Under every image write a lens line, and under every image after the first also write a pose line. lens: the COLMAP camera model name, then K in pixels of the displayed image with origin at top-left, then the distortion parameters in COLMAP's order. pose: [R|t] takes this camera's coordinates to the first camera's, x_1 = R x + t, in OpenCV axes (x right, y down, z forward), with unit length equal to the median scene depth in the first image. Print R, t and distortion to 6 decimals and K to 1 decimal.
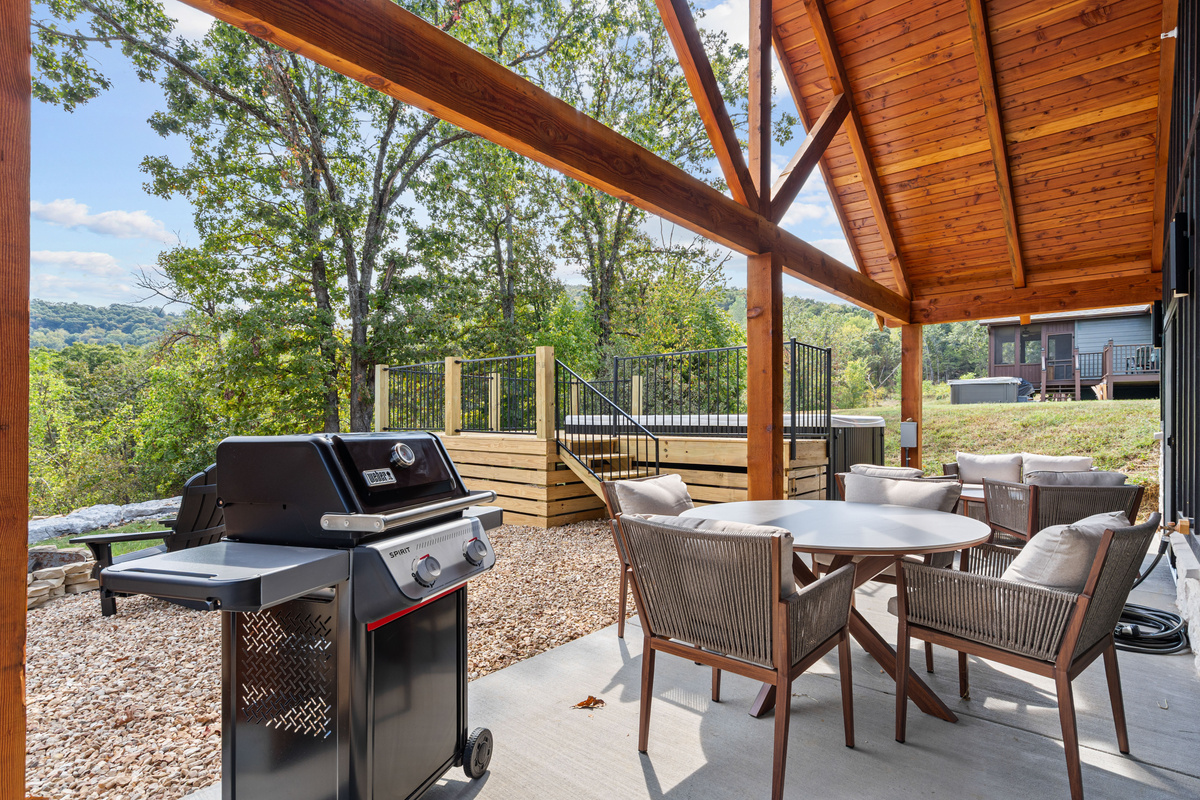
lens RADIAL K [[594.3, 0, 598.2], [0, 594.3, 422.8], [0, 0, 1]] dist [-0.002430, -0.000528]
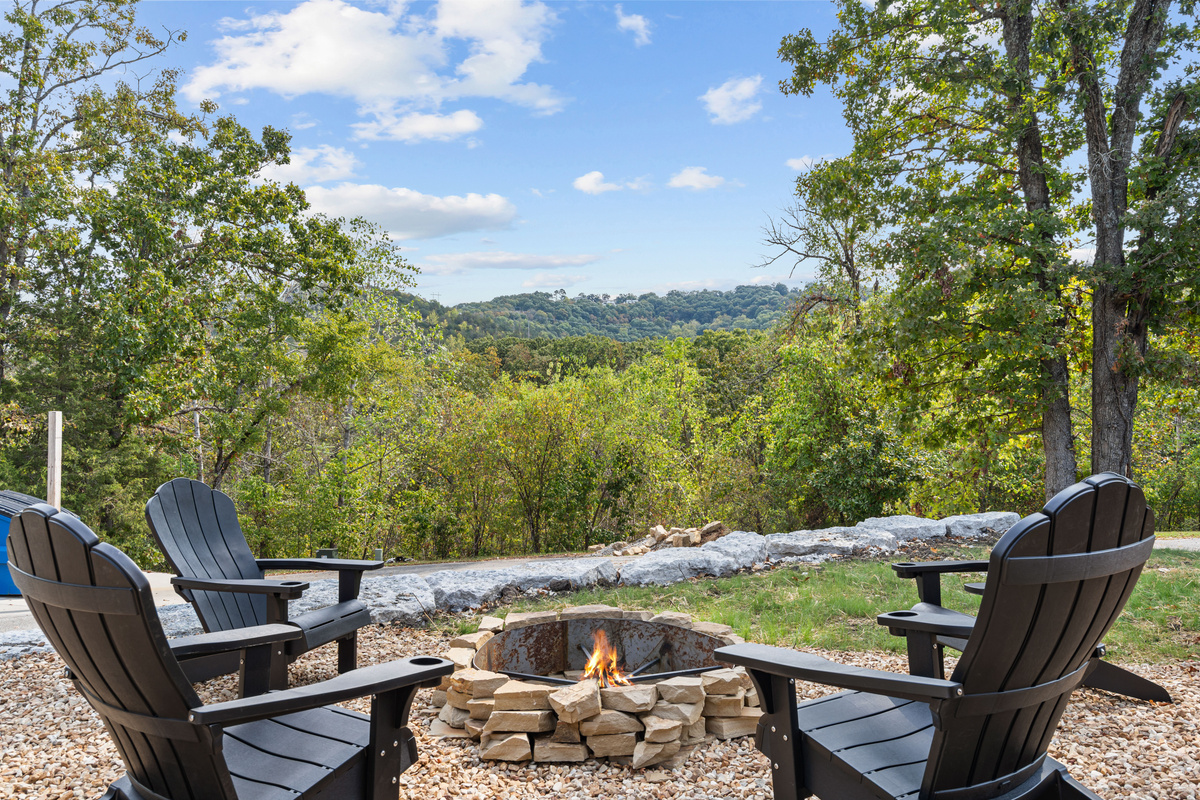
lens RADIAL K [[875.5, 0, 600.0], [0, 875.5, 400.0], [0, 0, 1]] dist [0.019881, 0.001668]
pose [[0.665035, -0.018729, -0.746578, -0.150754], [-0.000221, 0.999681, -0.025275, 0.010738], [0.746813, 0.016974, 0.664818, 0.164089]]
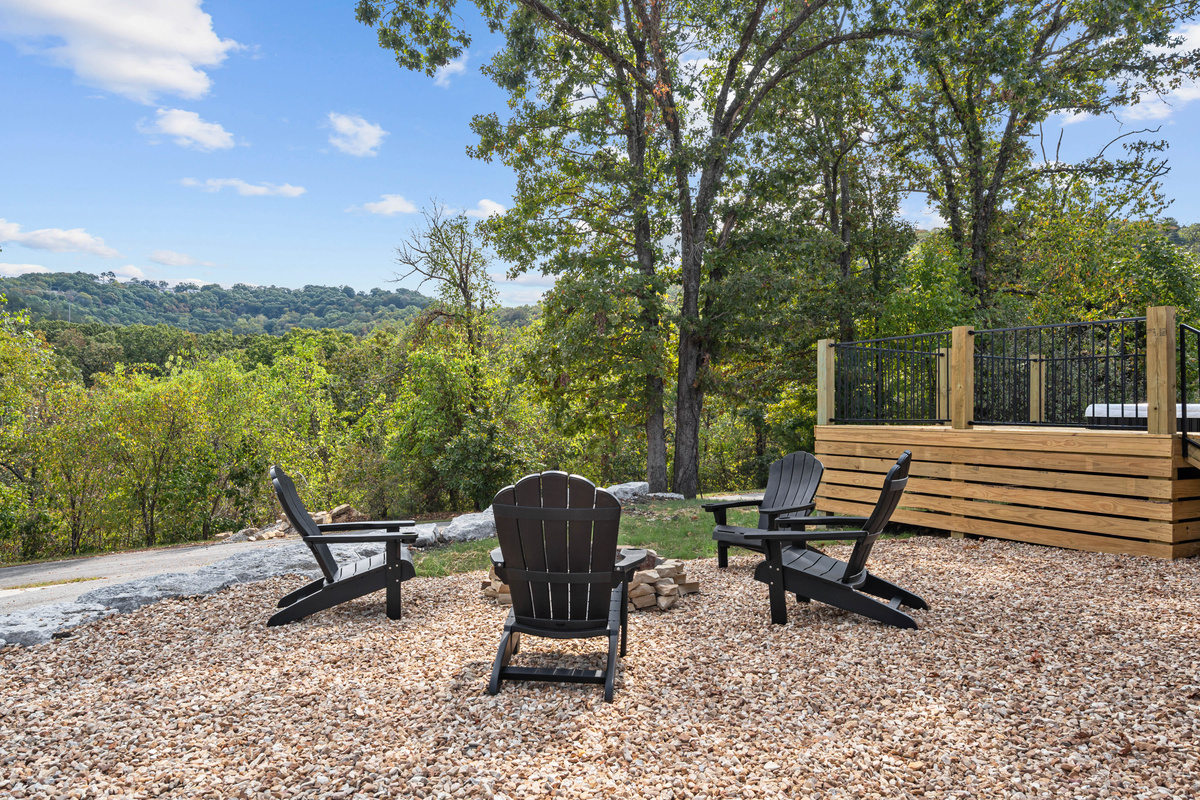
lens RADIAL K [[785.6, 0, 600.0], [0, 785.6, 400.0], [0, 0, 1]] dist [0.007121, -0.001482]
pose [[0.945937, 0.001537, -0.324347, -0.225185], [-0.009185, 0.999715, -0.022050, 0.006526], [0.324220, 0.023837, 0.945681, -0.064331]]
